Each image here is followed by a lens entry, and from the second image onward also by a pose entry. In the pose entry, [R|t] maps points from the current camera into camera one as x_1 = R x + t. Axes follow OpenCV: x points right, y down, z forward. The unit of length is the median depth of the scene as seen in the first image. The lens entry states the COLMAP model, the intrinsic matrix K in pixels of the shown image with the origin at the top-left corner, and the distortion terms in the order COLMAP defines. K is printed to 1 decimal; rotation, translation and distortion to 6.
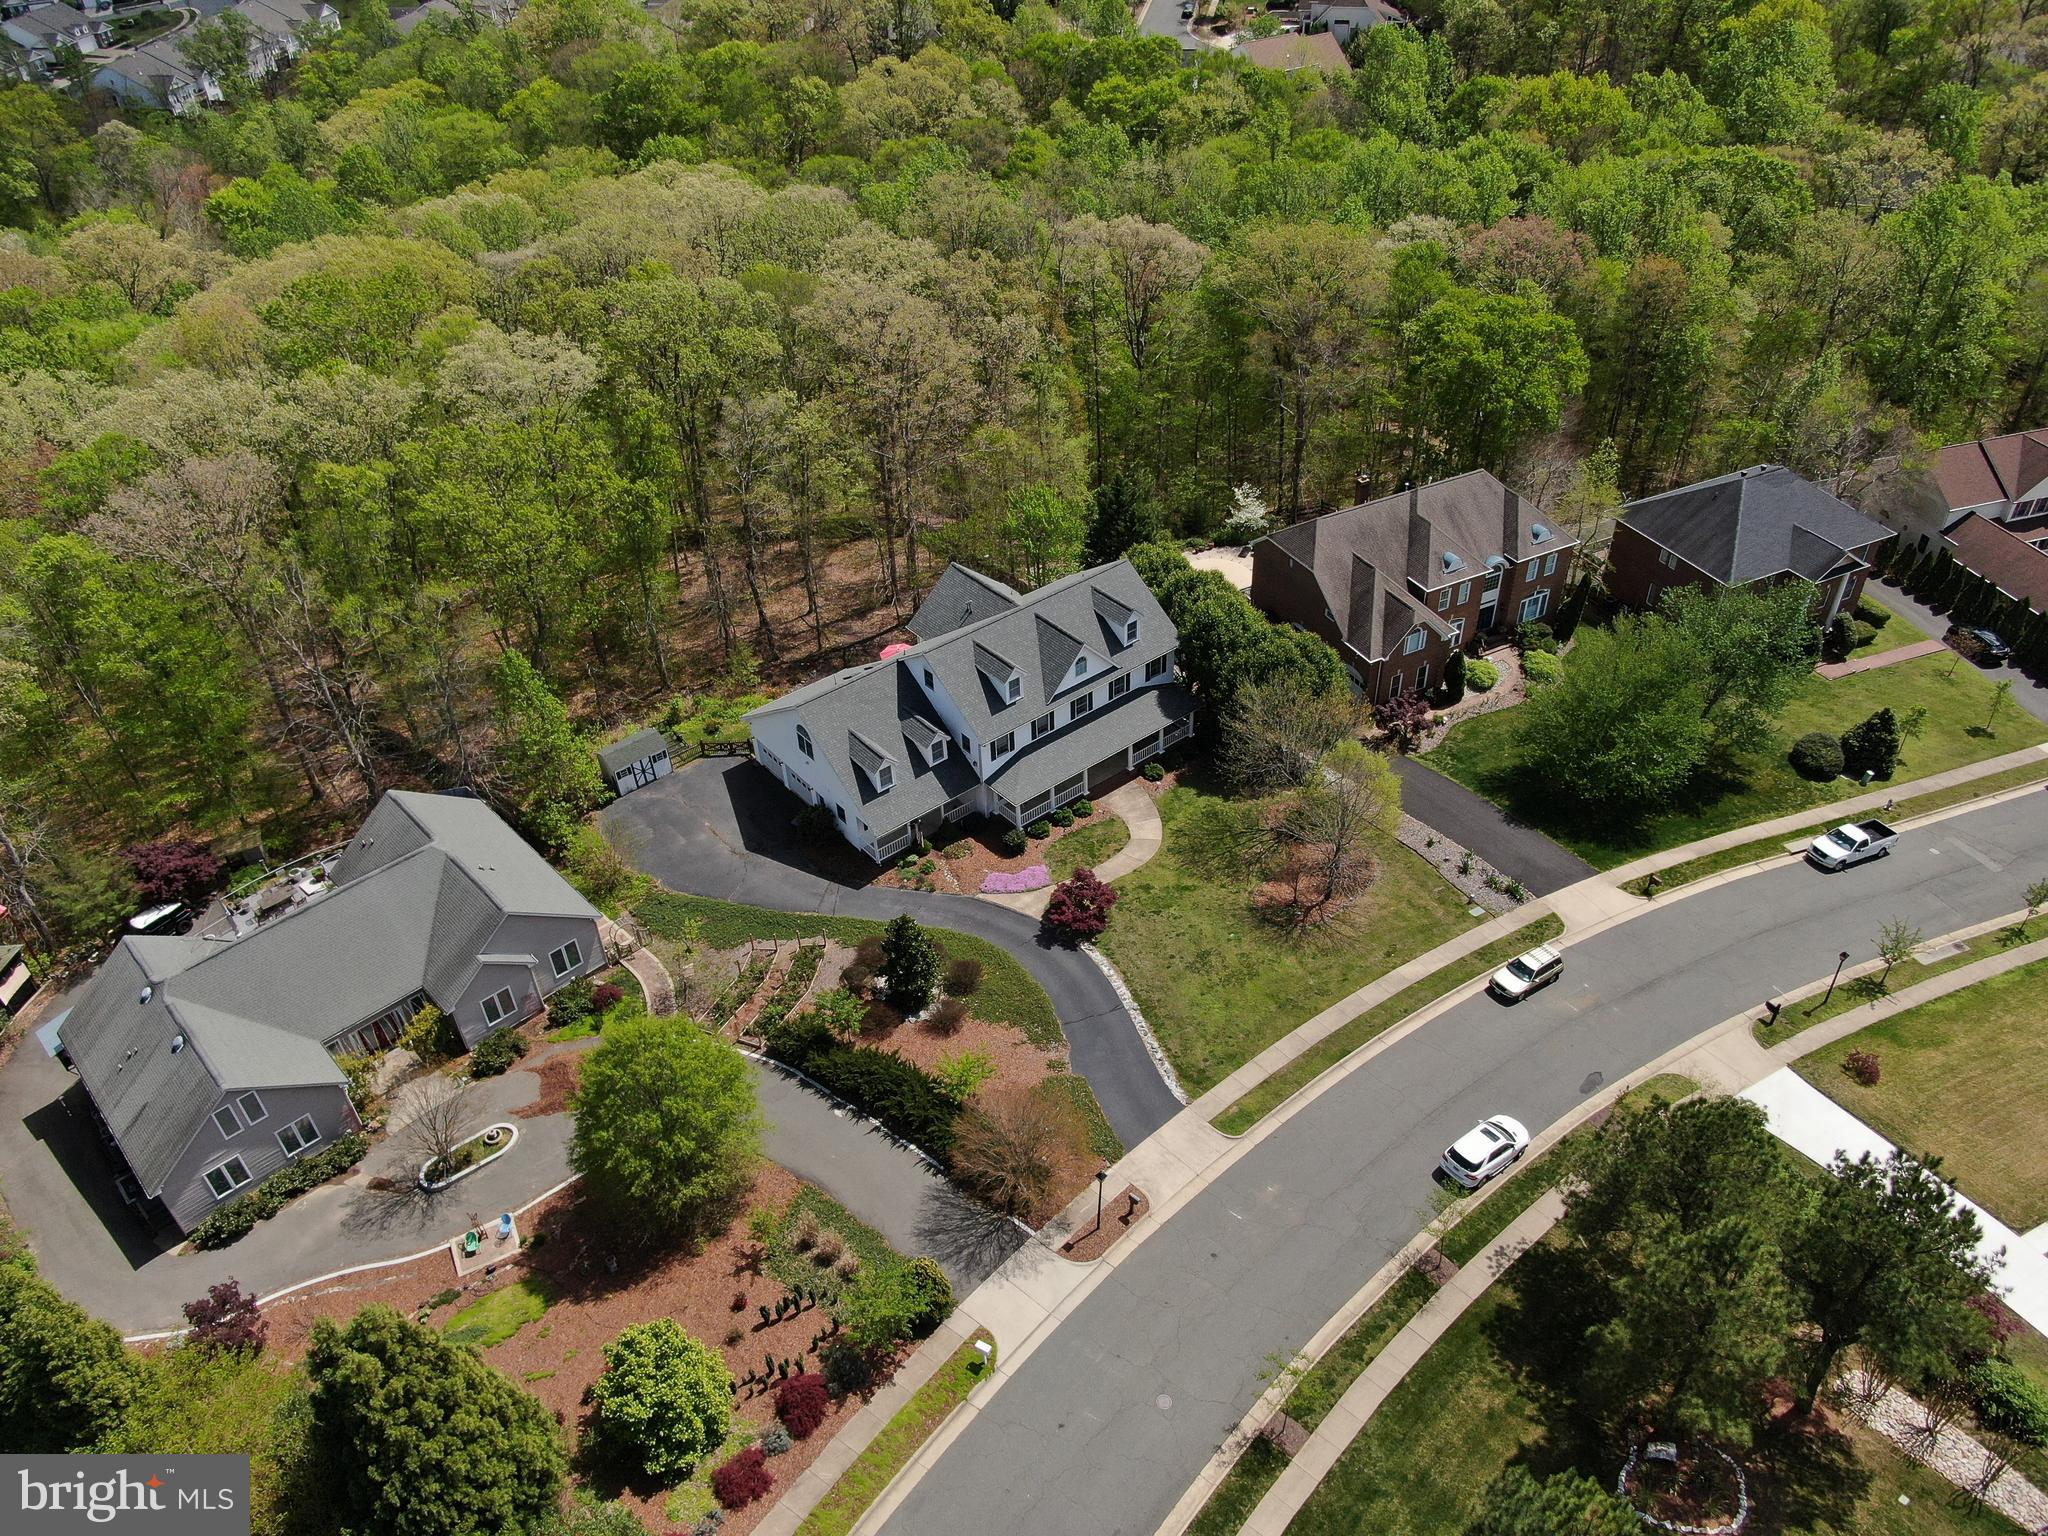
lens RADIAL K [[1503.5, 0, 1038.8], [0, 1503.5, 765.4], [0, 0, 1]] dist [-0.021973, 0.010436]
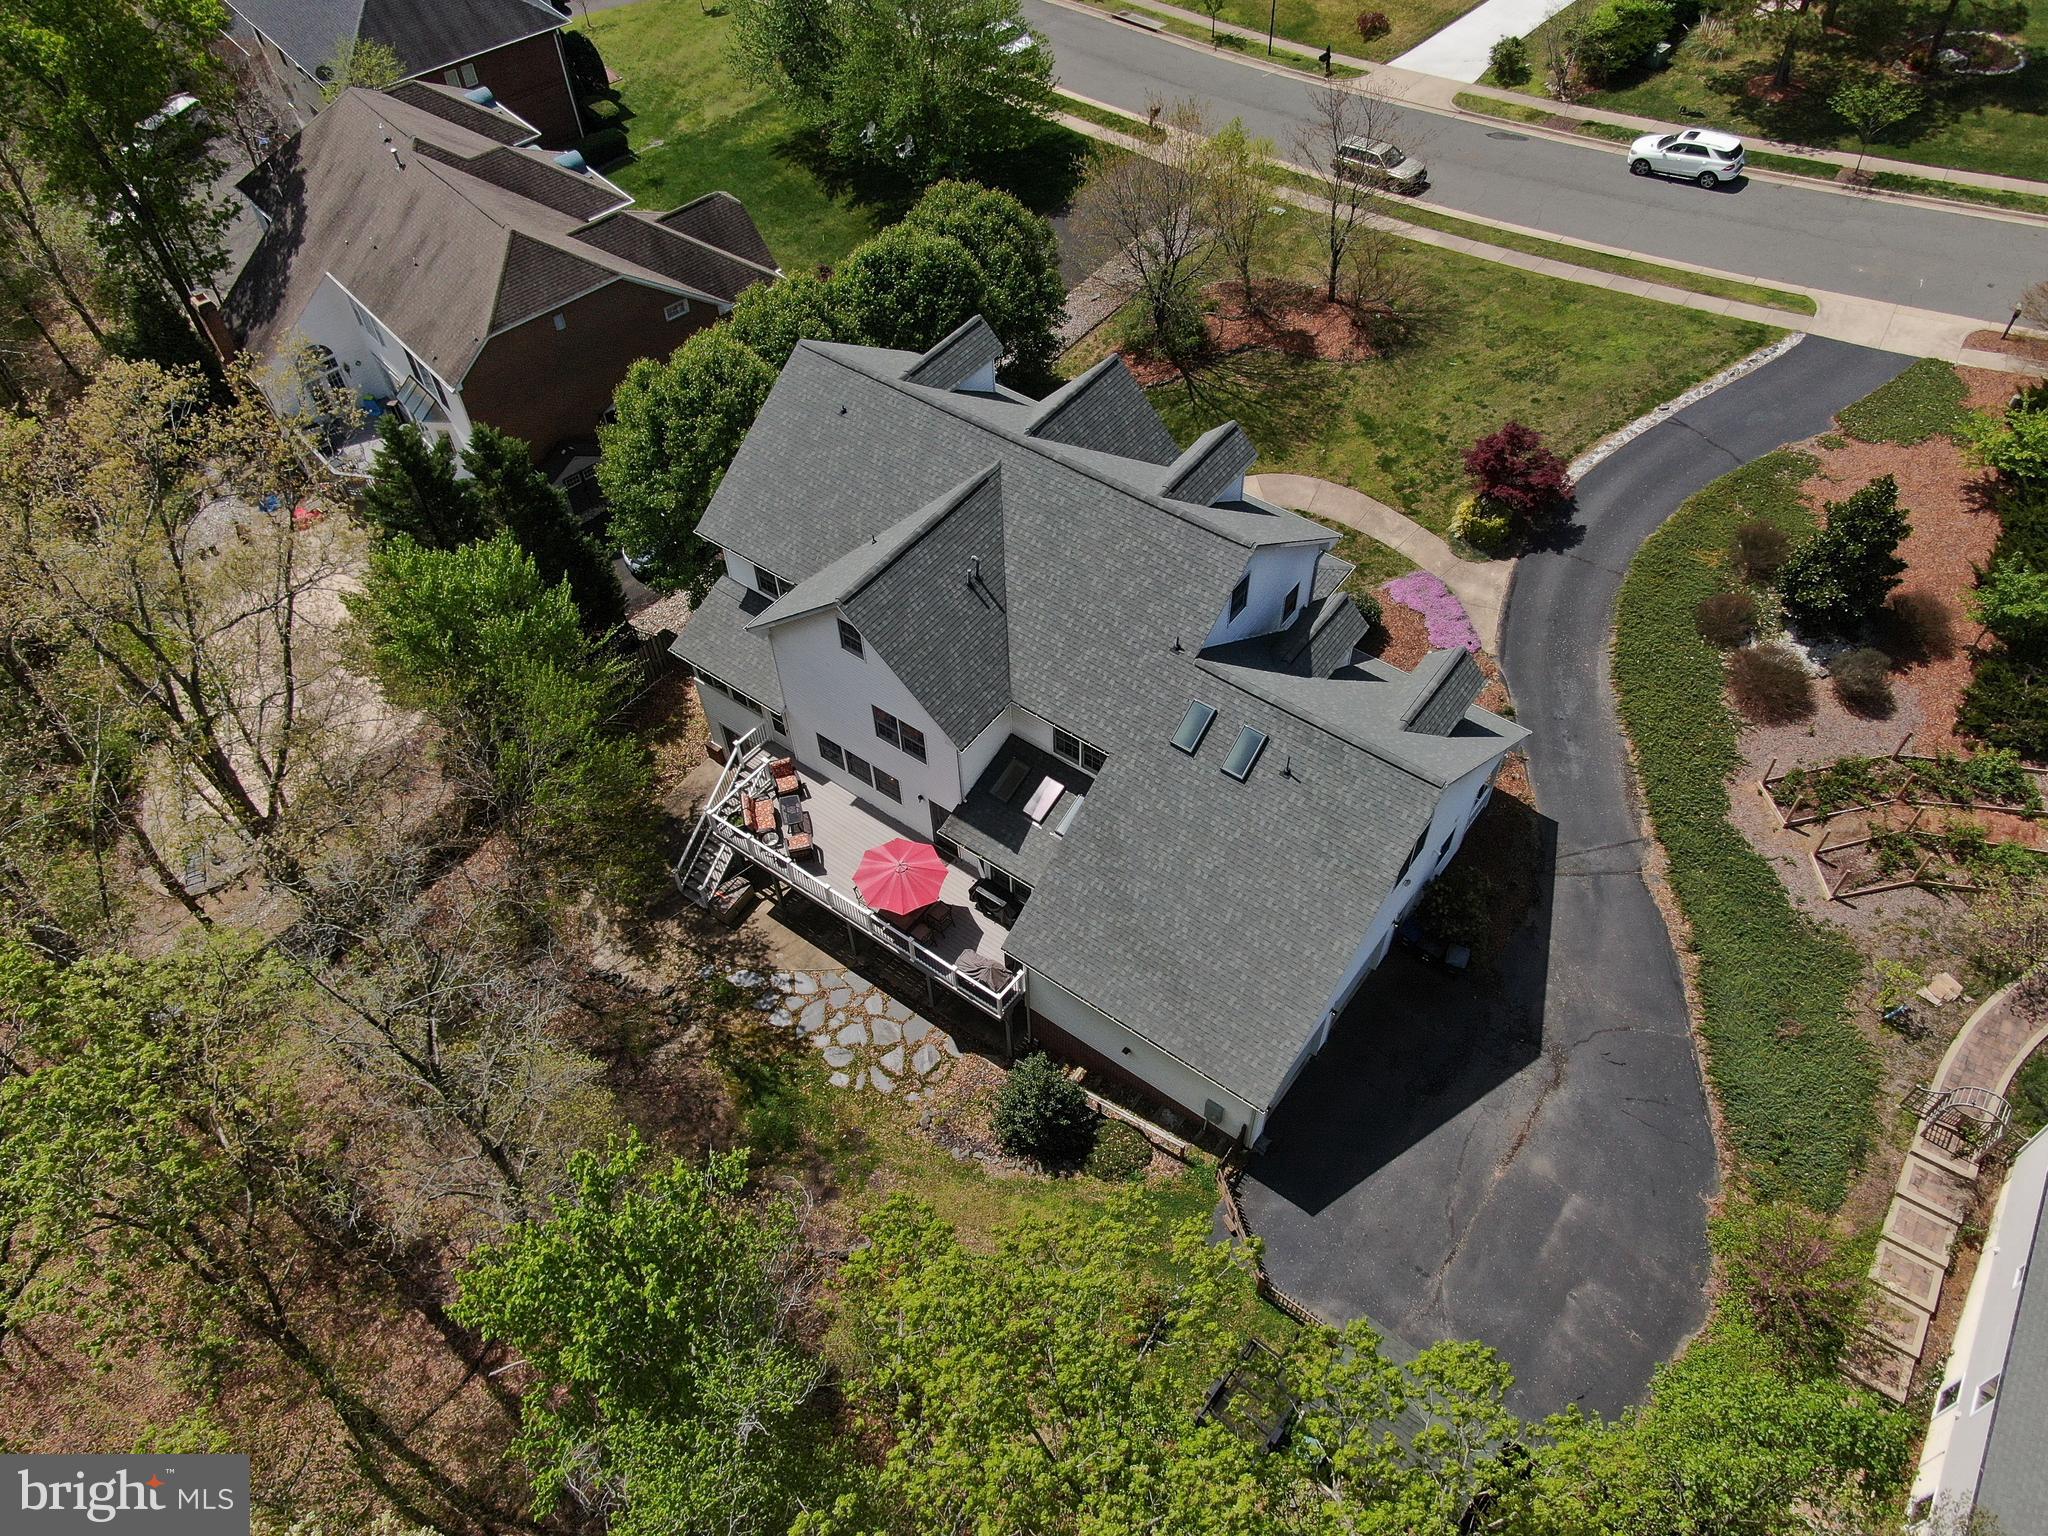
lens RADIAL K [[1503.5, 0, 1015.1], [0, 1503.5, 785.4], [0, 0, 1]] dist [-0.021973, 0.010436]
pose [[-0.237431, -0.729827, 0.641077, -0.393746], [0.623002, 0.391943, 0.676941, -0.388984], [-0.745315, 0.560119, 0.361624, 0.919691]]
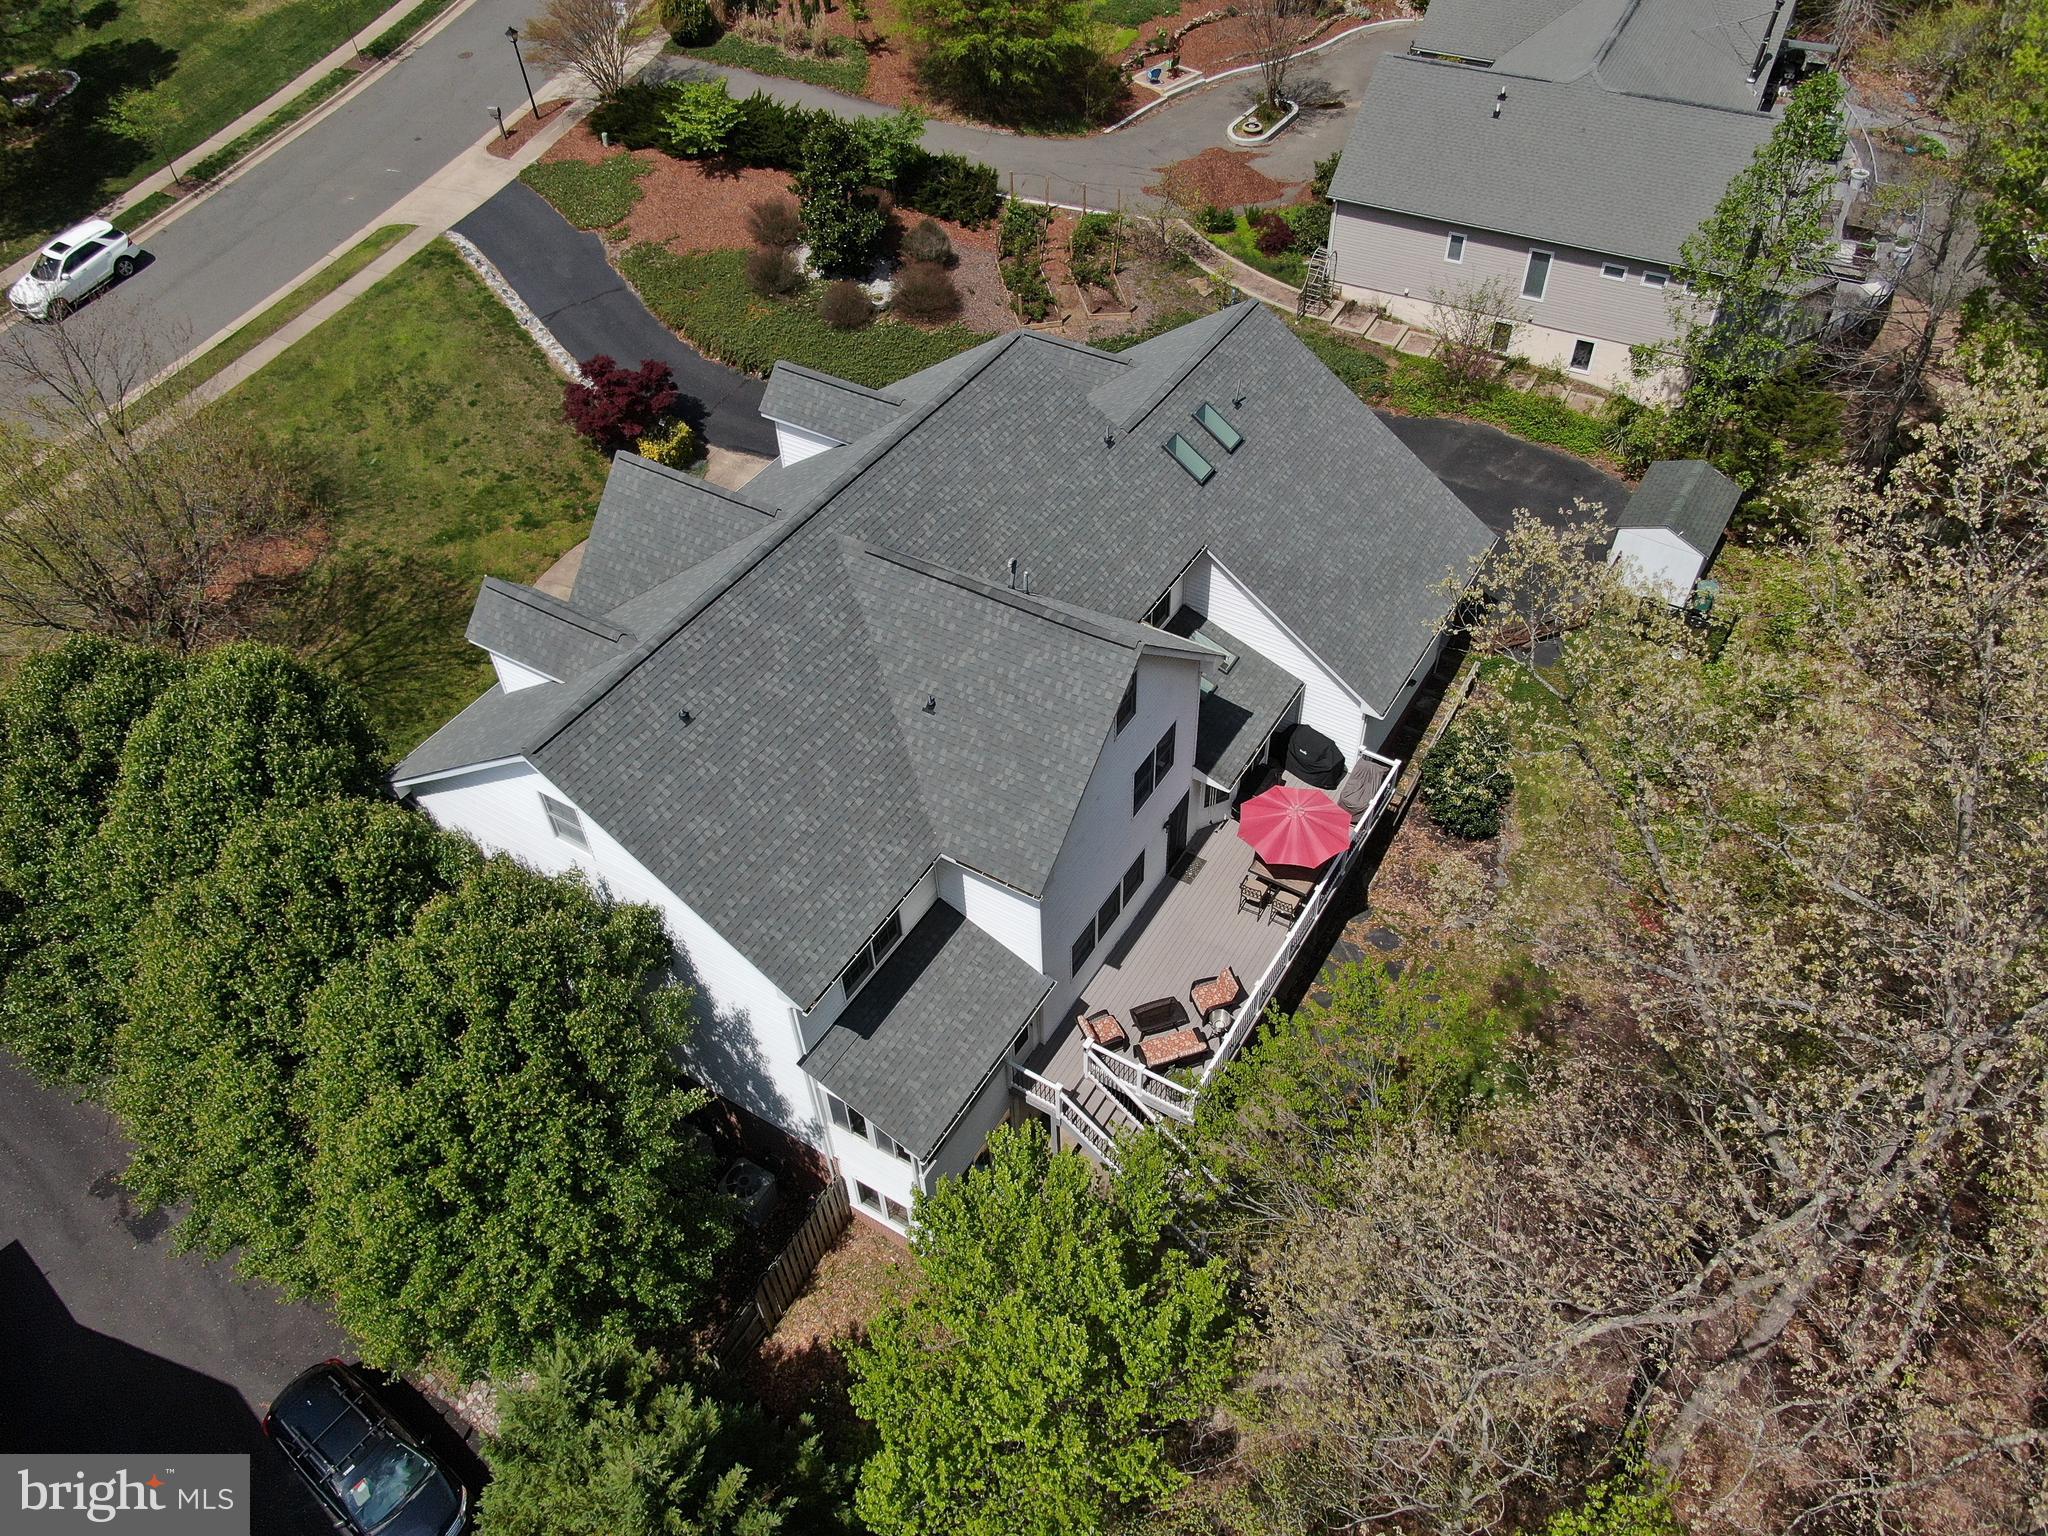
lens RADIAL K [[1503.5, 0, 1039.8], [0, 1503.5, 753.3], [0, 0, 1]] dist [-0.021973, 0.010436]
pose [[-0.942611, 0.273261, -0.191868, 0.022889], [-0.159565, 0.136108, 0.977759, -0.447512], [0.293299, 0.952262, -0.084693, 1.126785]]
